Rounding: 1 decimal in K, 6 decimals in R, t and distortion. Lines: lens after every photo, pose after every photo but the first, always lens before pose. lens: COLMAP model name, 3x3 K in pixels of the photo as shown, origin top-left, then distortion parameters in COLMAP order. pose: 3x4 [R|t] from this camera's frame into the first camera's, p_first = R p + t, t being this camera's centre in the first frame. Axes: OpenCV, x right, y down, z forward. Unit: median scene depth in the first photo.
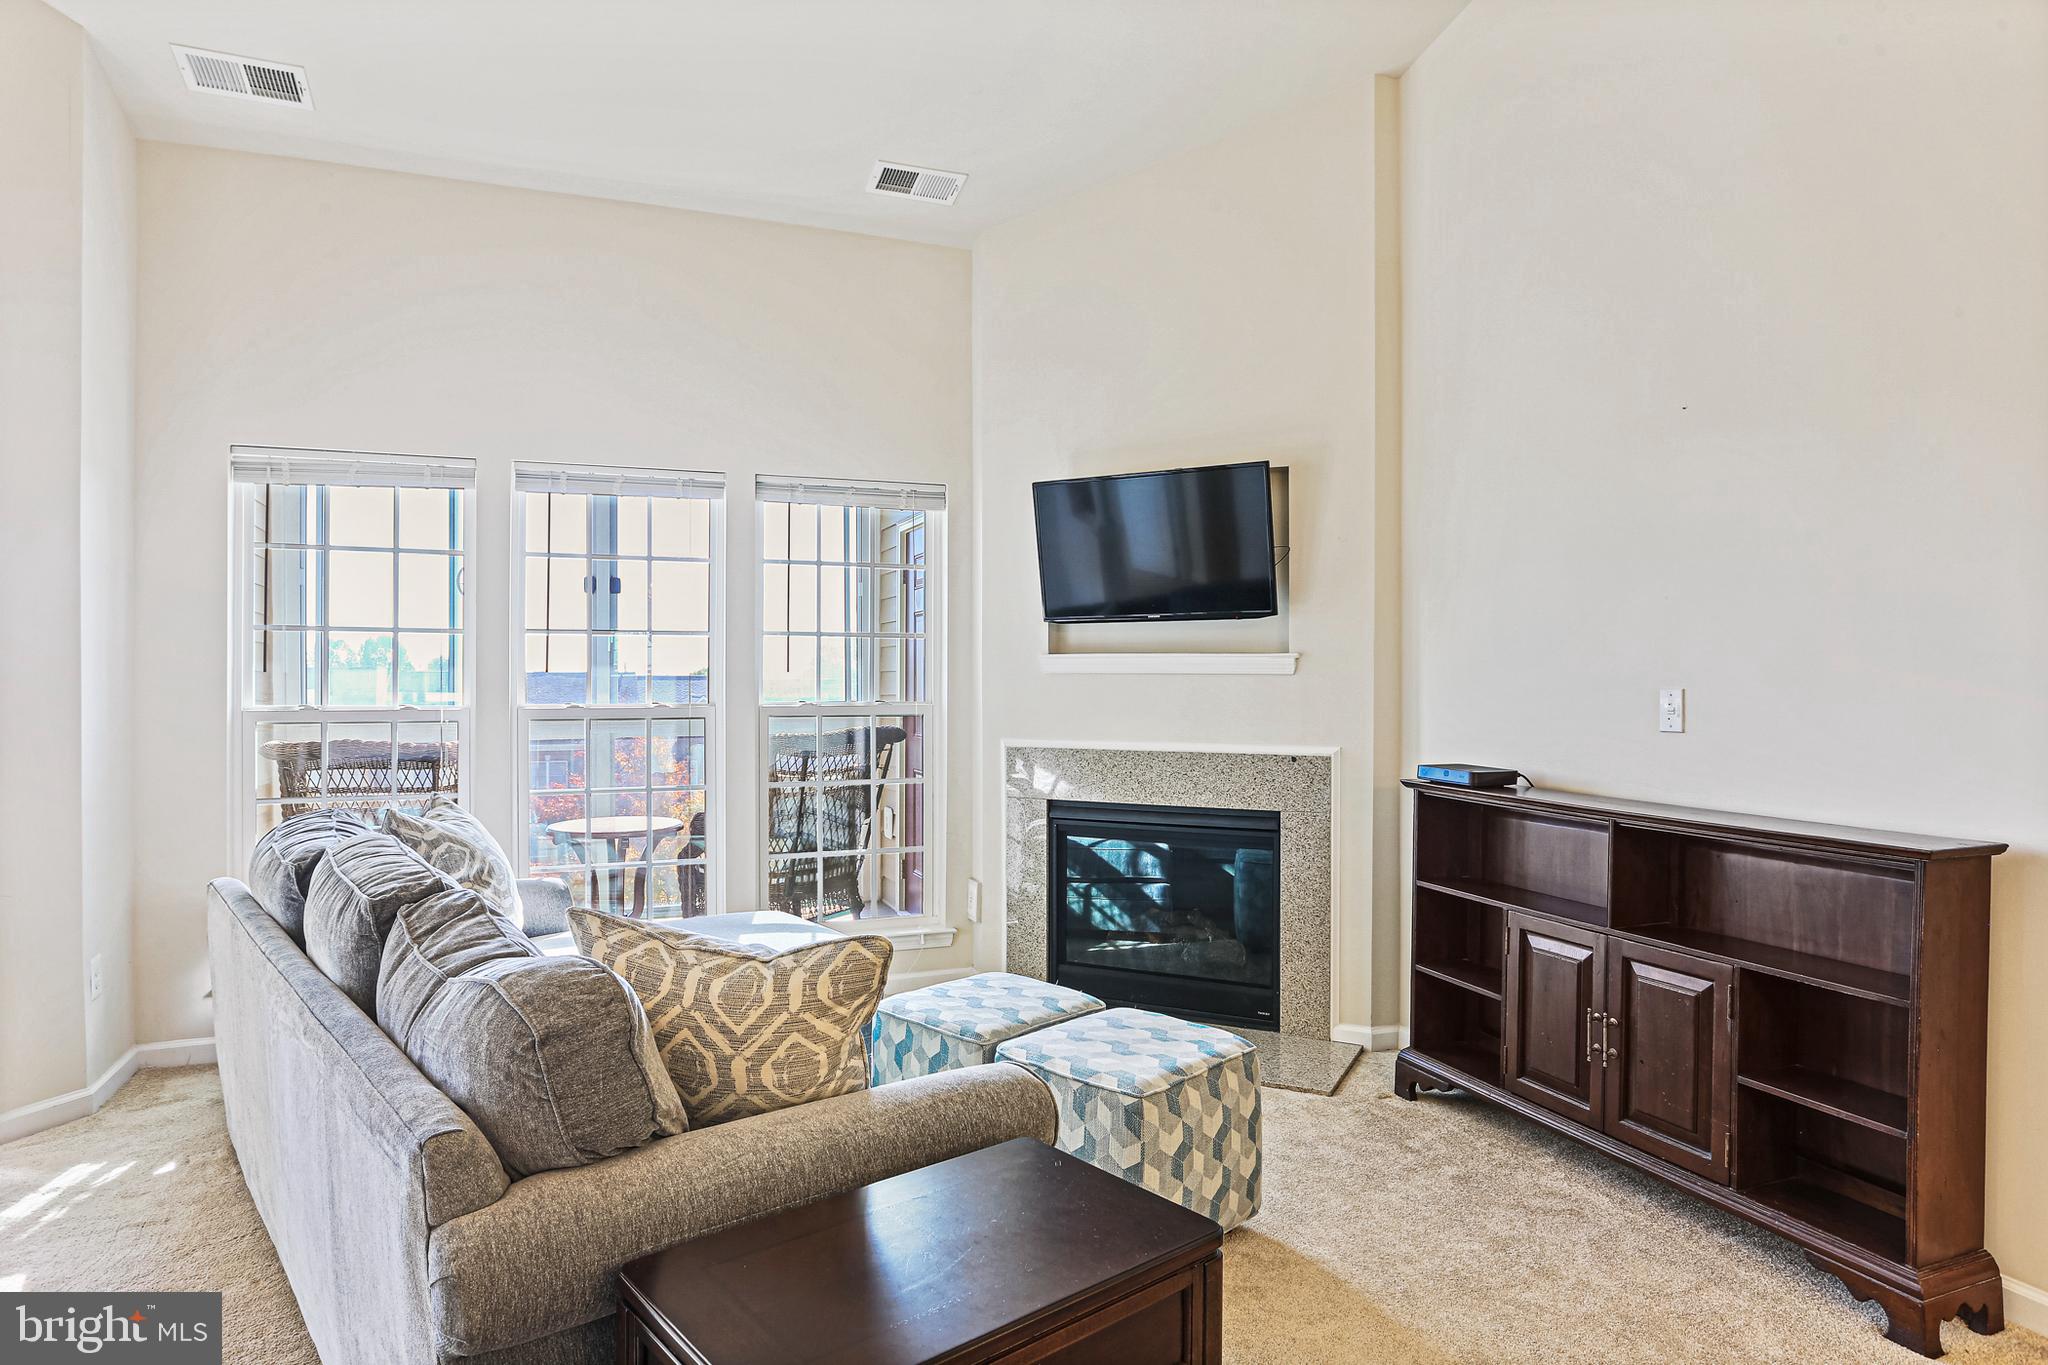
lens RADIAL K [[1245.1, 0, 1033.9], [0, 1245.1, 689.2], [0, 0, 1]] dist [-0.049247, 0.036470]
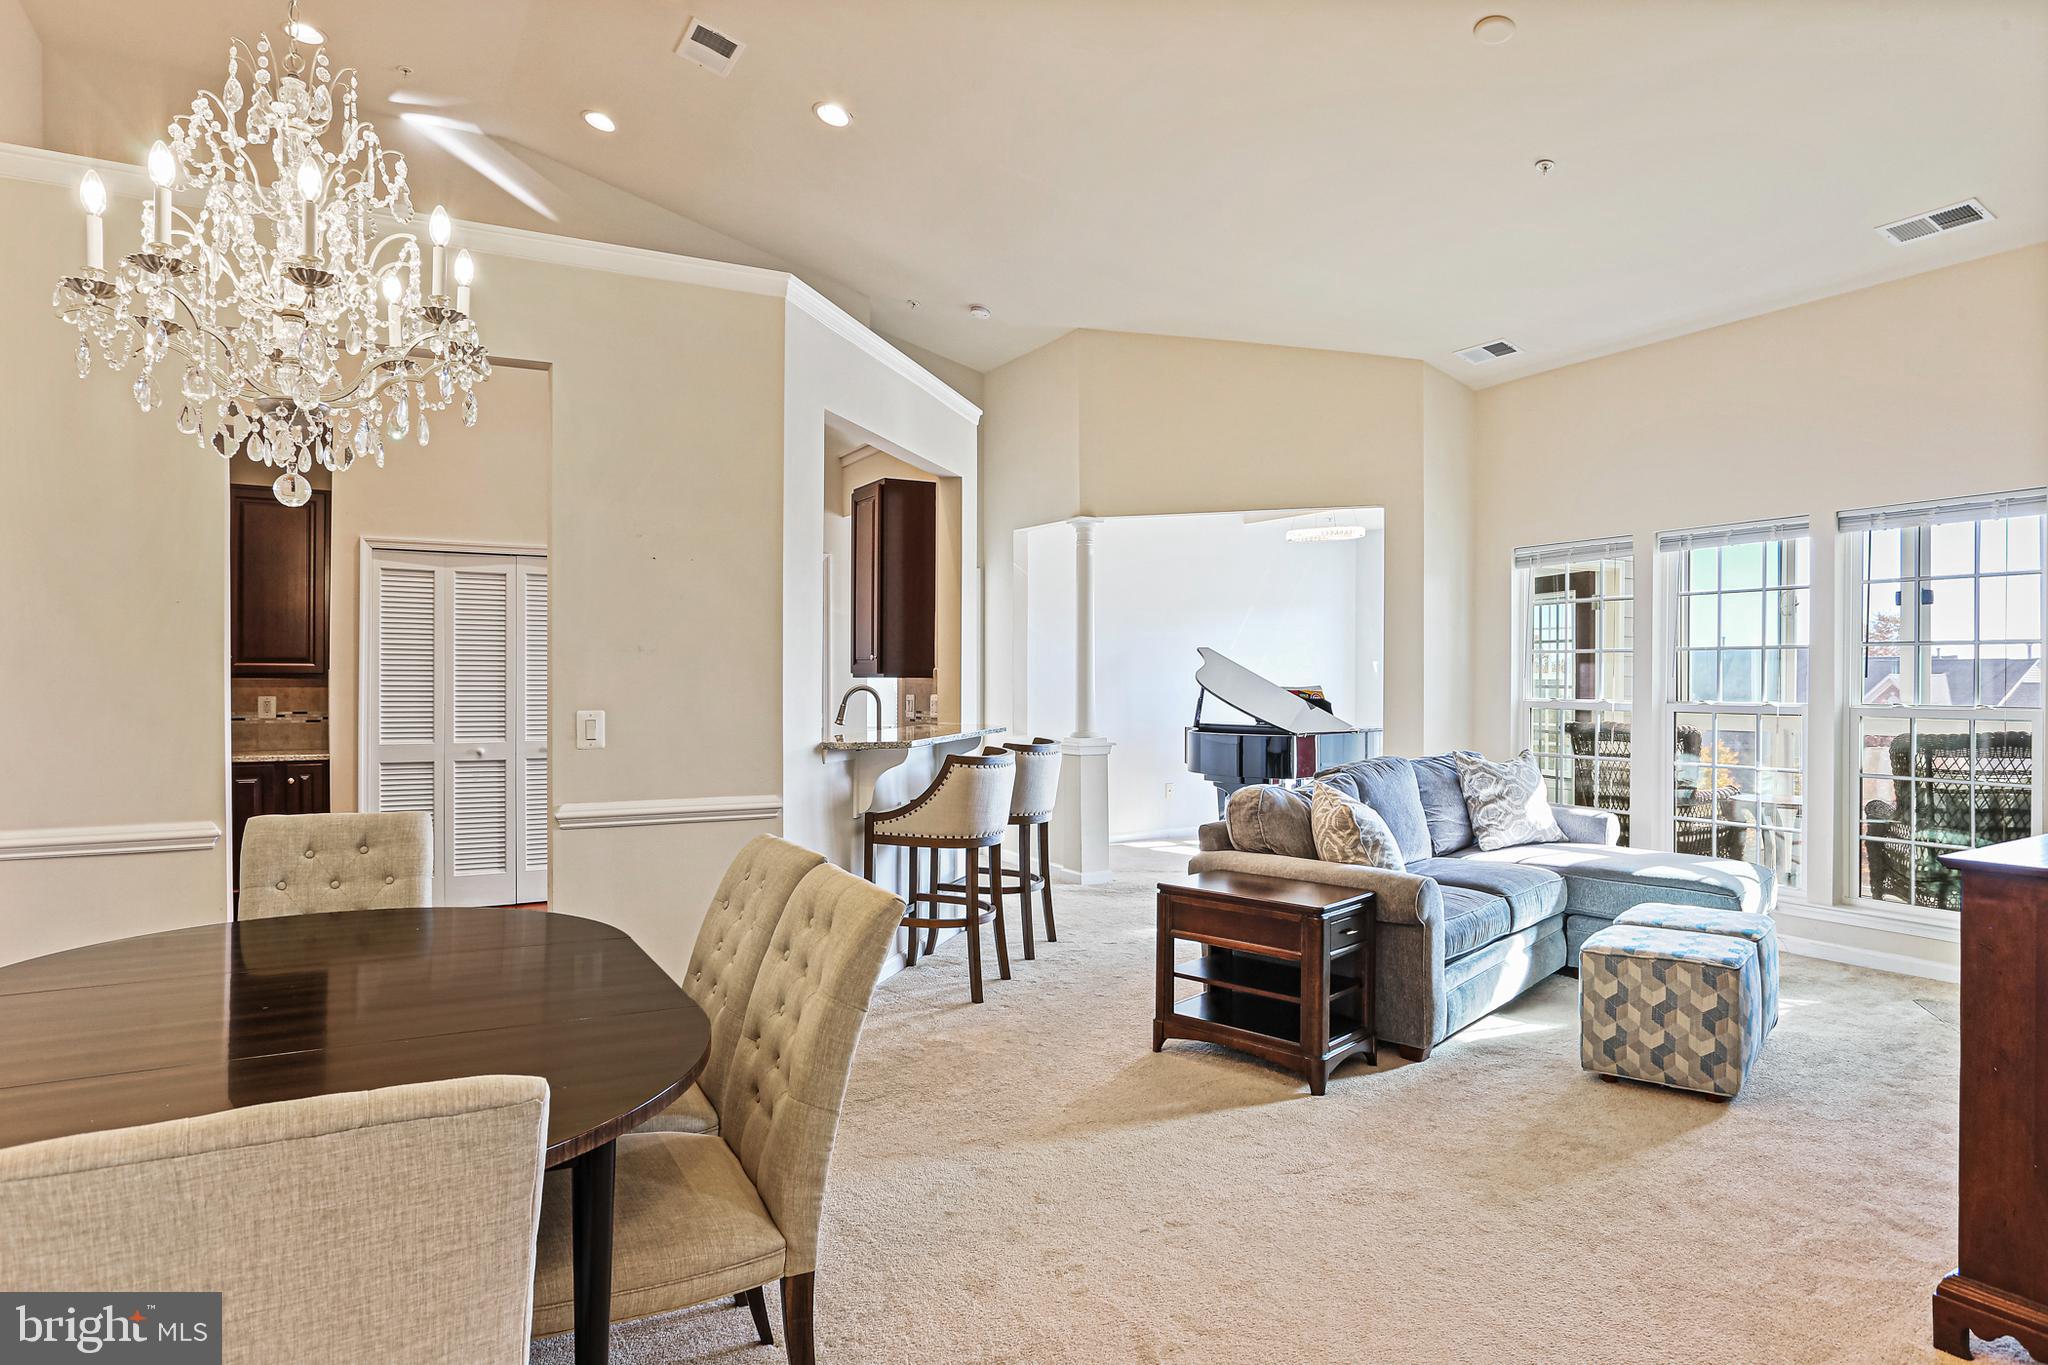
lens RADIAL K [[1183.2, 0, 1013.7], [0, 1183.2, 680.2], [0, 0, 1]] dist [-0.044746, 0.028913]
pose [[0.100872, -0.005820, -0.994882, 0.809212], [-0.028732, 0.999549, -0.008760, 0.022322], [0.994484, 0.029468, 0.100659, 0.101272]]
